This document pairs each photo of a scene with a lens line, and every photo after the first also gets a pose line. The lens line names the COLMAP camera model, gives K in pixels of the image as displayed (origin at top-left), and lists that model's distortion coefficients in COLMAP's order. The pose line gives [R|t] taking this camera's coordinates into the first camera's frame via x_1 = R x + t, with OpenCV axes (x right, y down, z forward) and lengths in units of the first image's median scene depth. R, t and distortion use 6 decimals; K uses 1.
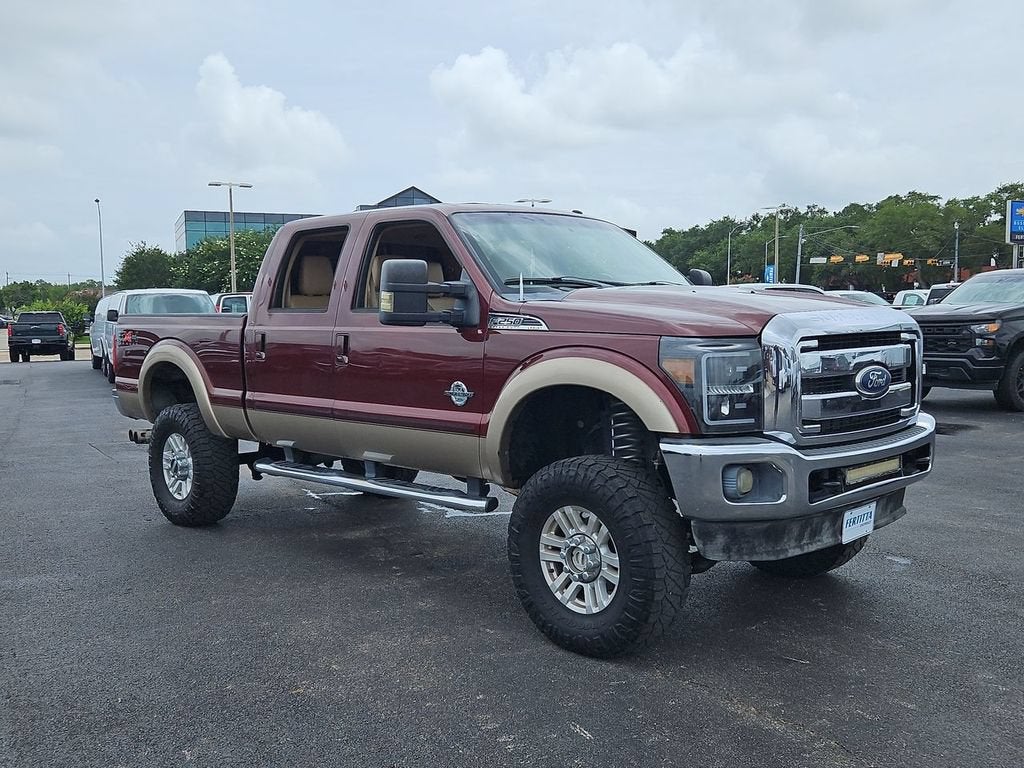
lens RADIAL K [[1016.1, 0, 512.0], [0, 1016.1, 384.0], [0, 0, 1]] dist [0.054728, 0.000507]
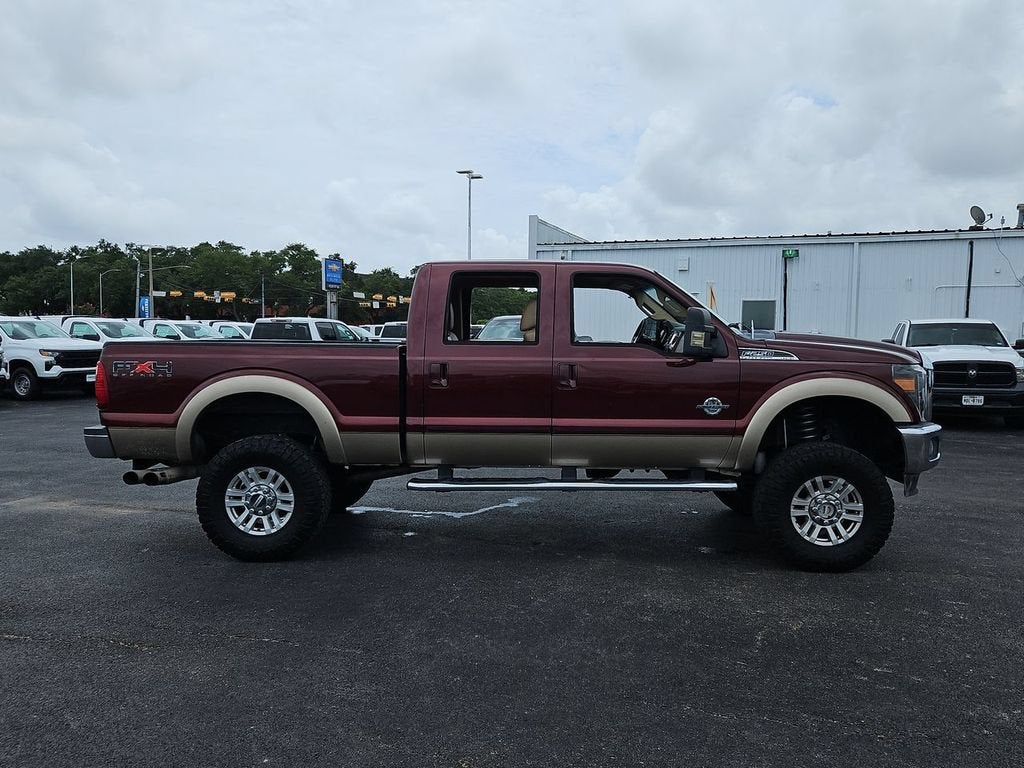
lens RADIAL K [[850.5, 0, 531.6], [0, 850.5, 386.5], [0, 0, 1]] dist [0.055974, 0.000499]
pose [[0.713329, -0.024587, 0.700398, -1.007265], [0.035500, 0.999369, -0.001073, -0.024335], [-0.699930, 0.025630, 0.713751, 0.342159]]
